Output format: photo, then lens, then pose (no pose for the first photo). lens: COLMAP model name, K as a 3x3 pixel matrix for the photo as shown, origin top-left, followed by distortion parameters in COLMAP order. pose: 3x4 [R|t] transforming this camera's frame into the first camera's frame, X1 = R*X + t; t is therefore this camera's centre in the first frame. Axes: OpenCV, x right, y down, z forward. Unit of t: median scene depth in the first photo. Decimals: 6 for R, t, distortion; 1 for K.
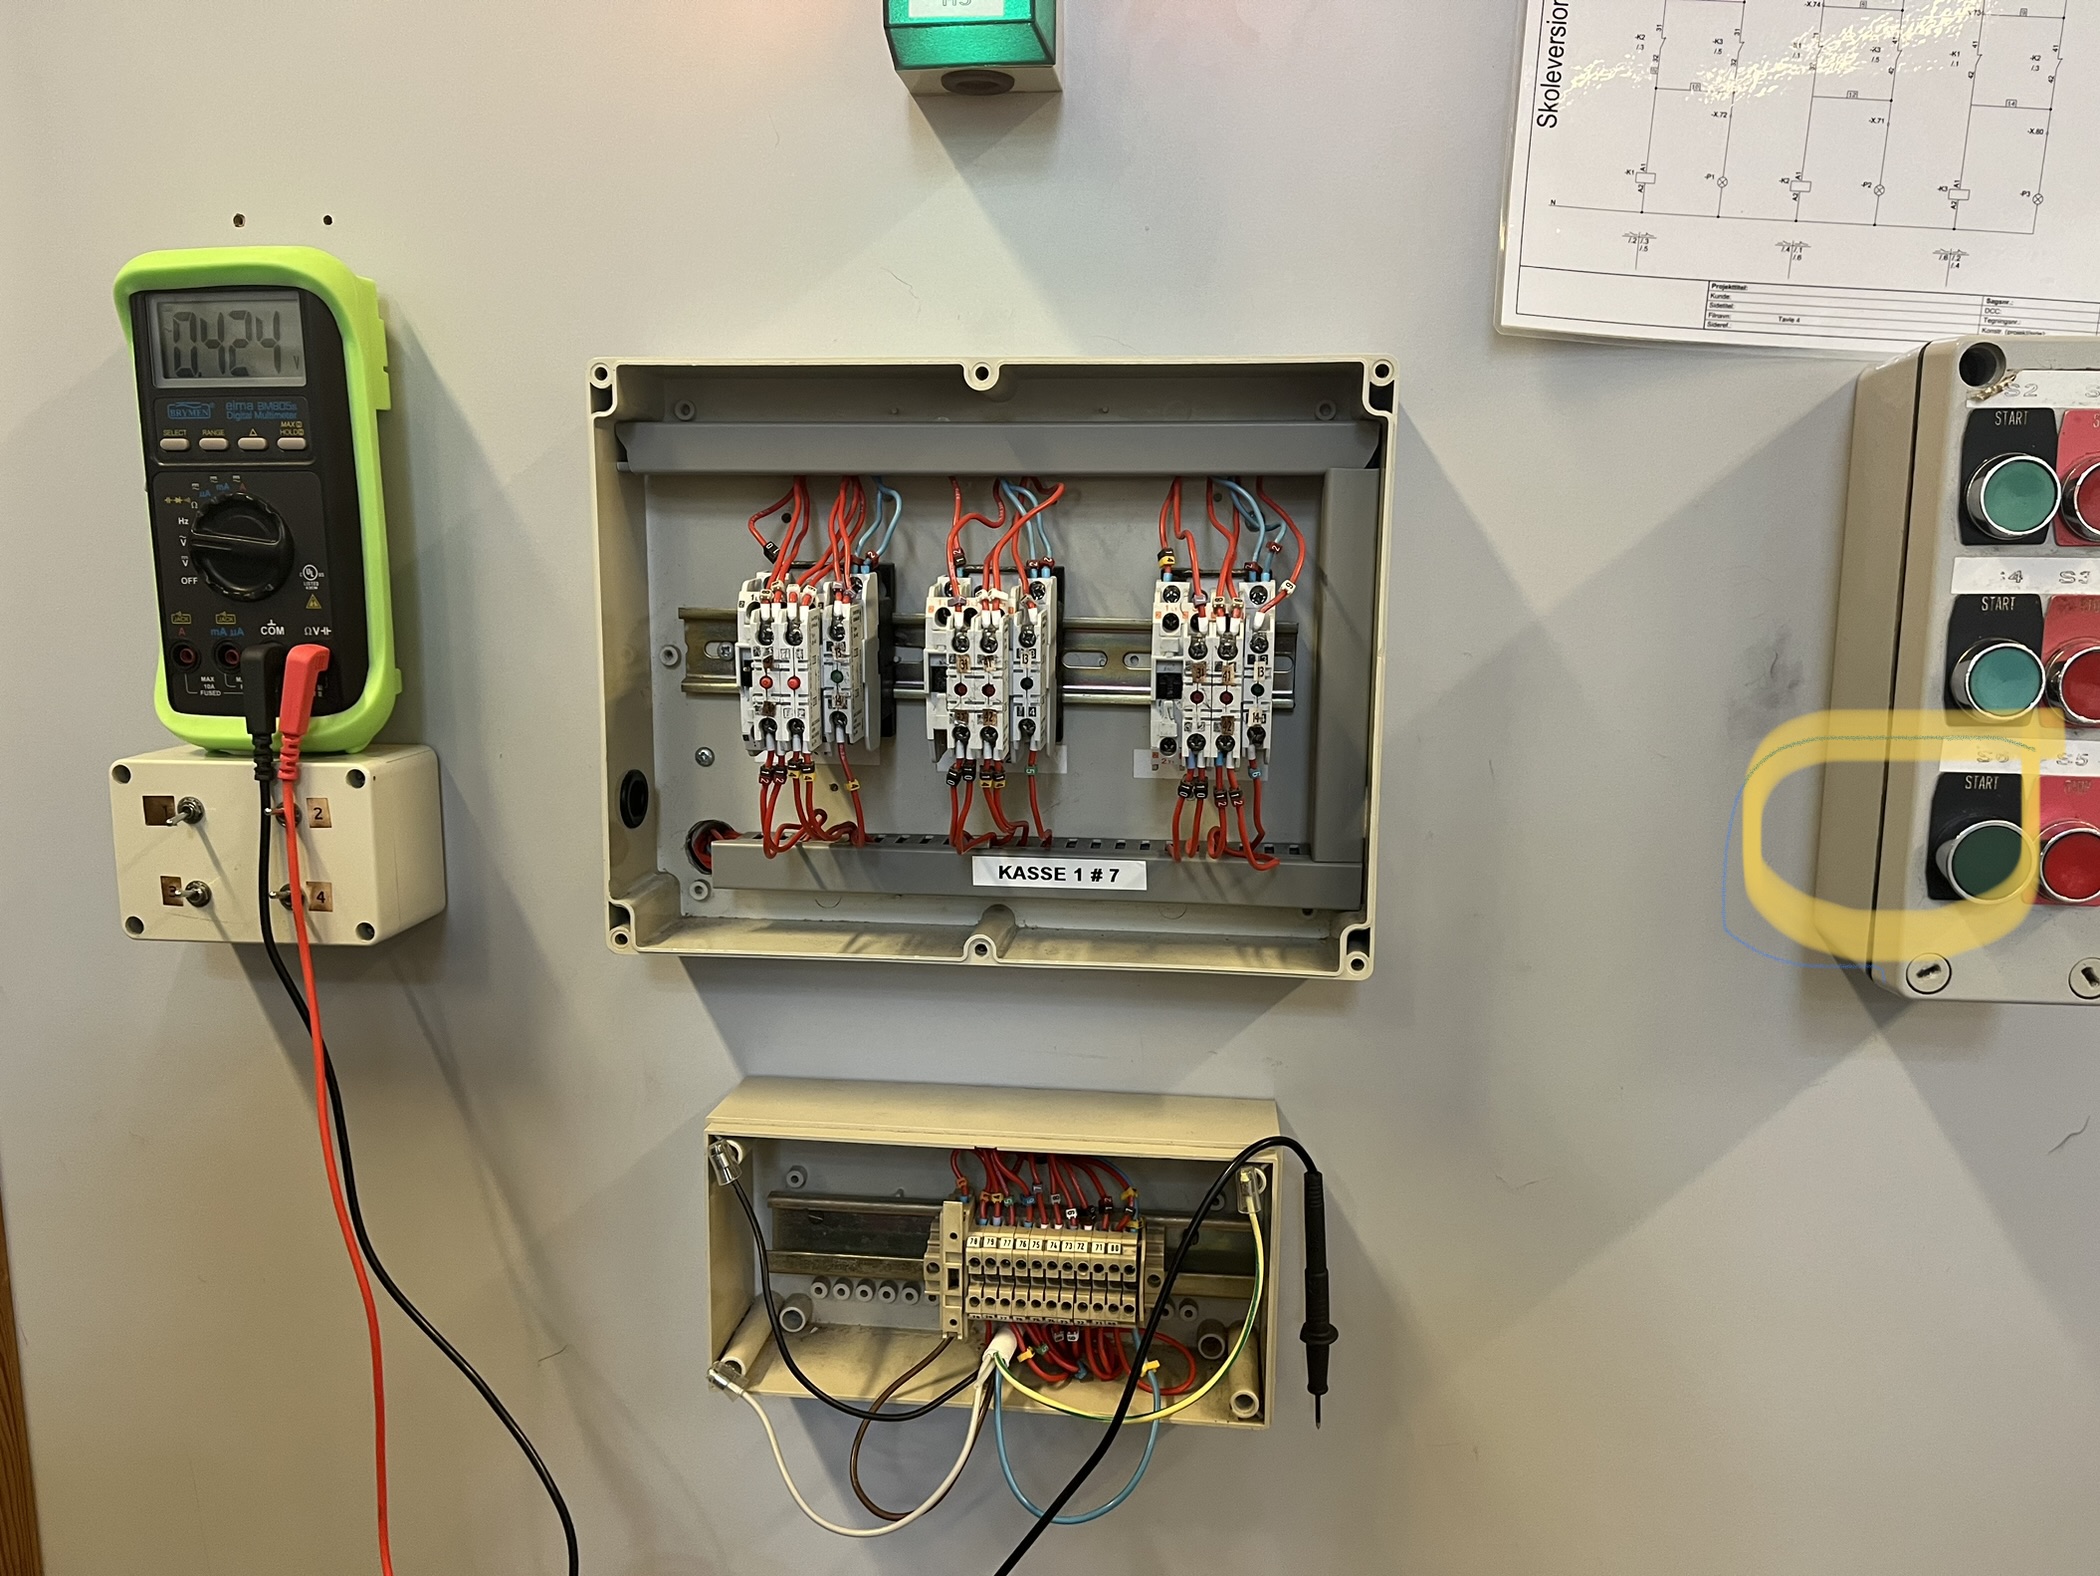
lens RADIAL K [[1533.2, 0, 1049.2], [0, 1533.2, 739.4], [0, 0, 1]] dist [0.050719, -0.053285]
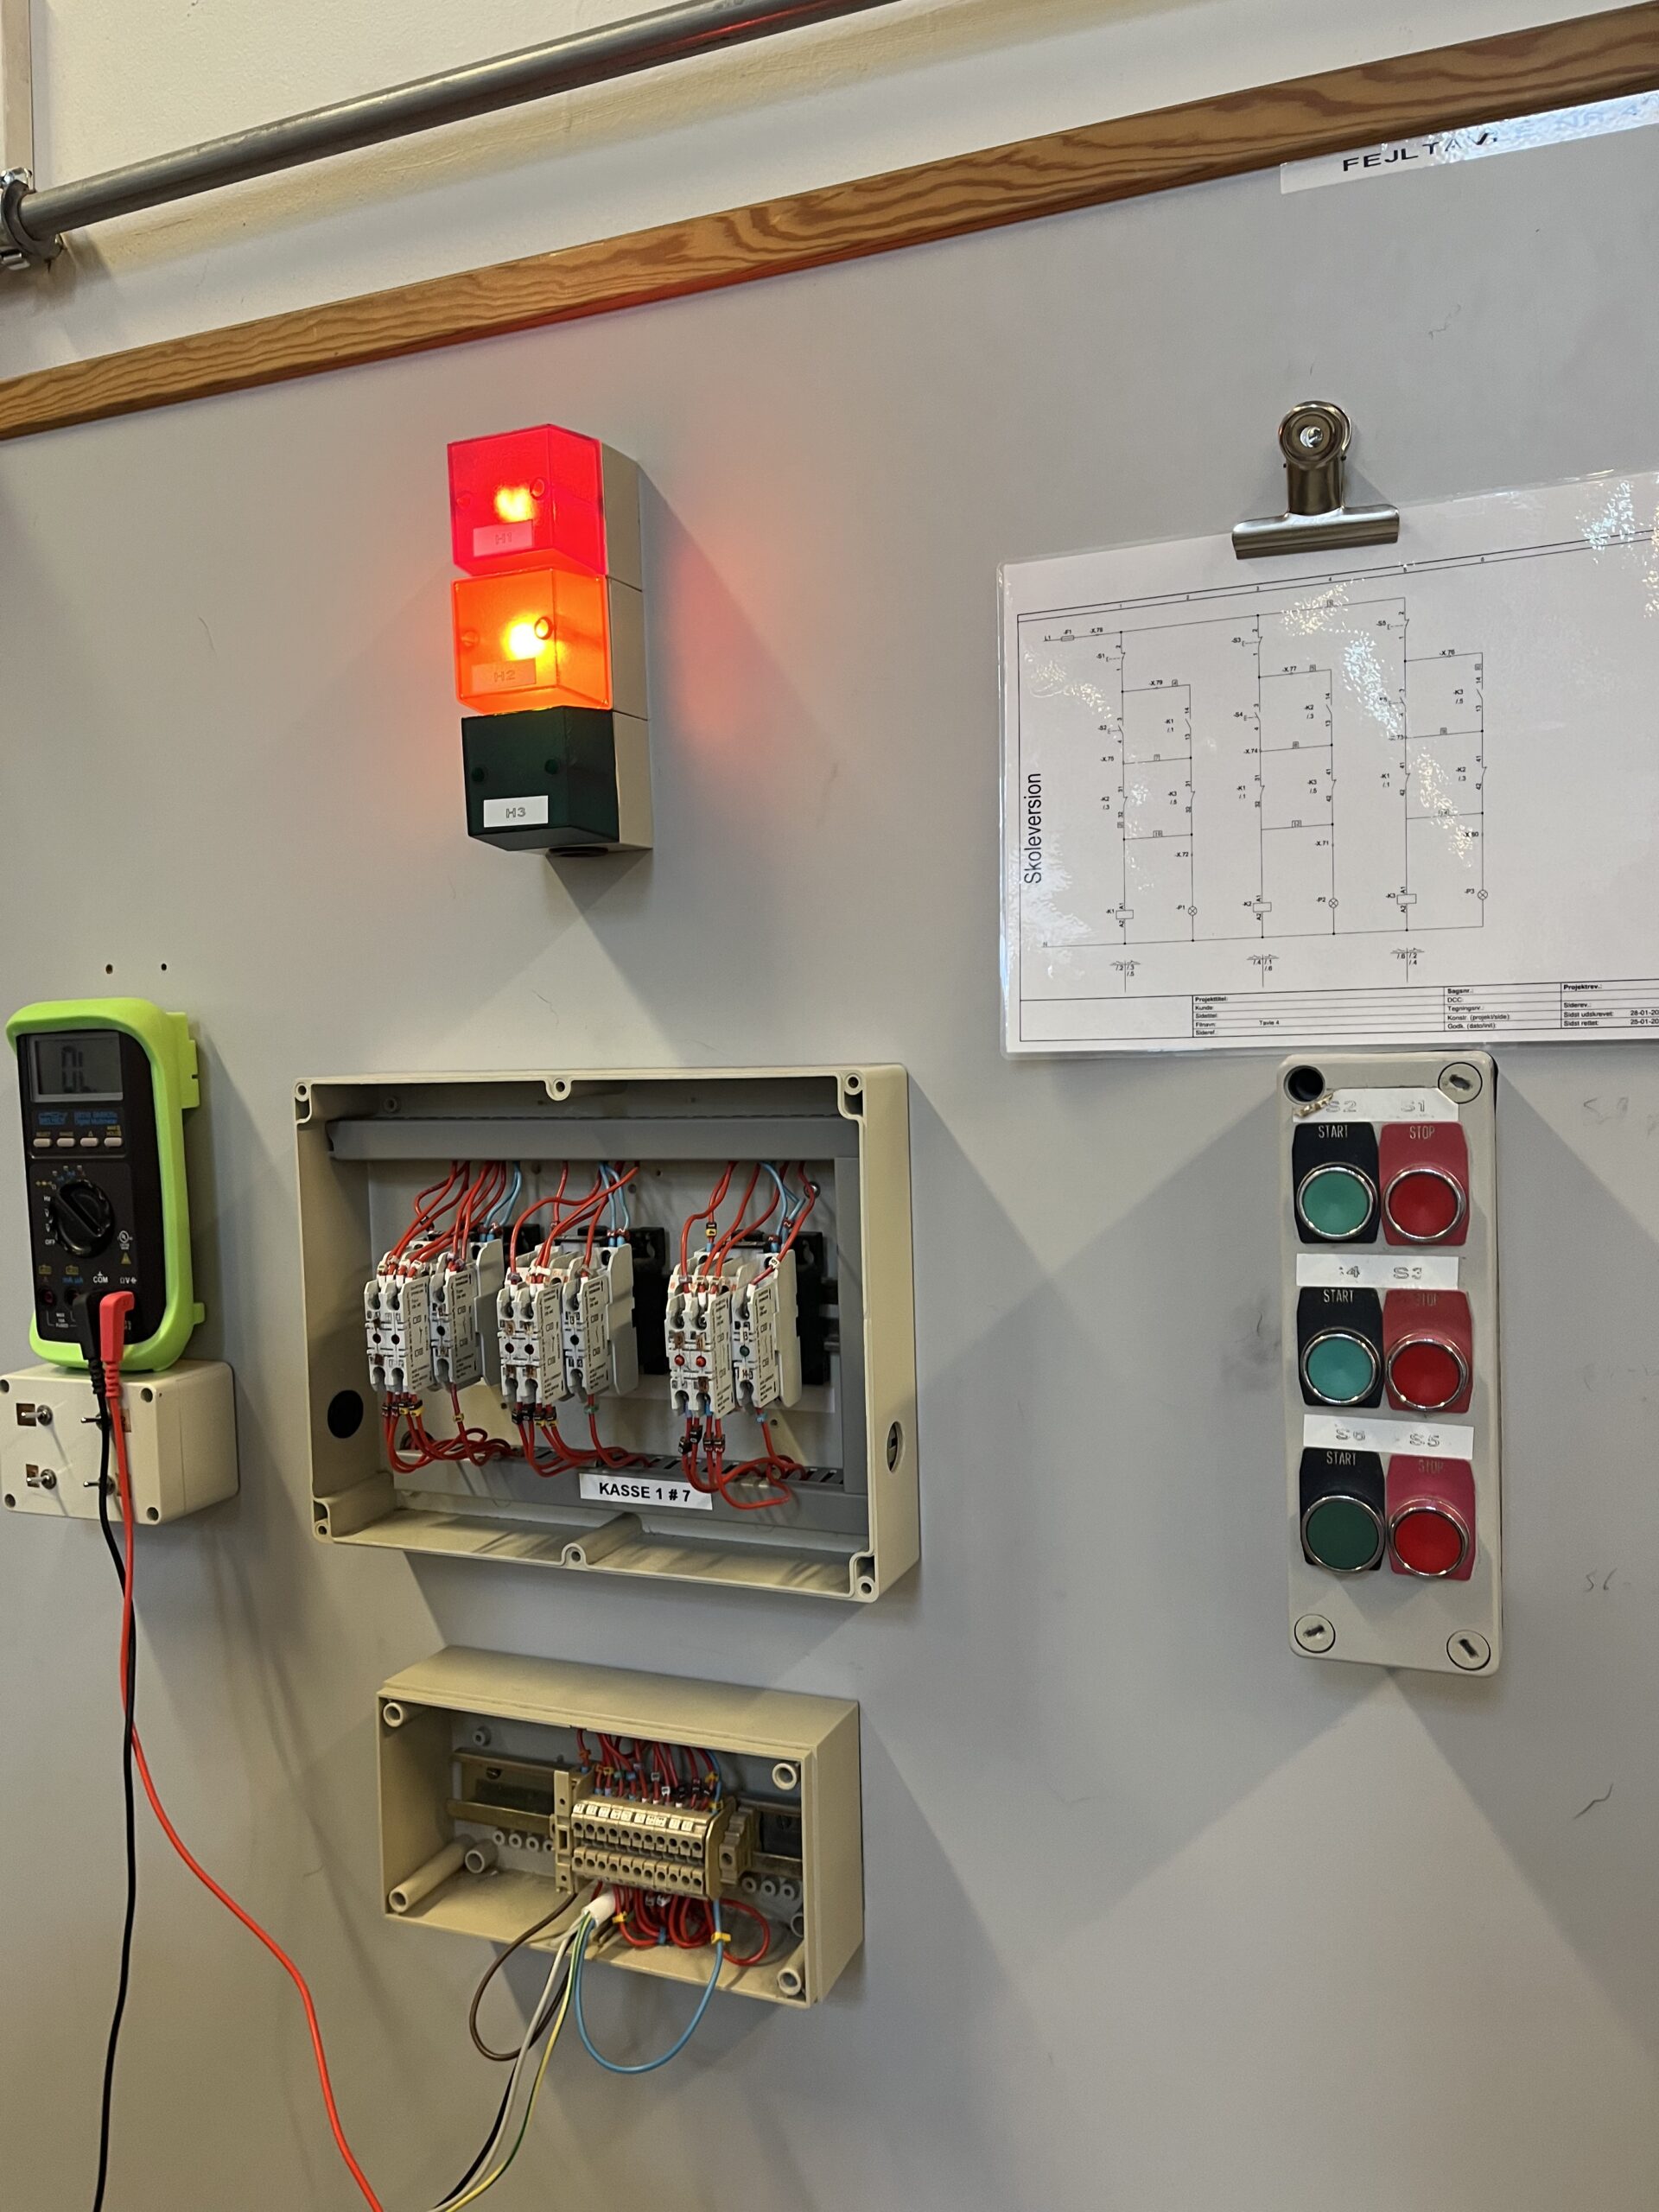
lens RADIAL K [[1562.8, 0, 829.5], [0, 1562.8, 1106.0], [0, 0, 1]] dist [0.033690, -0.001543]
pose [[0.965860, -0.020131, -0.258283, 0.461688], [-0.003634, 0.995825, -0.091206, -0.099347], [0.259041, 0.089031, 0.961754, -0.153942]]
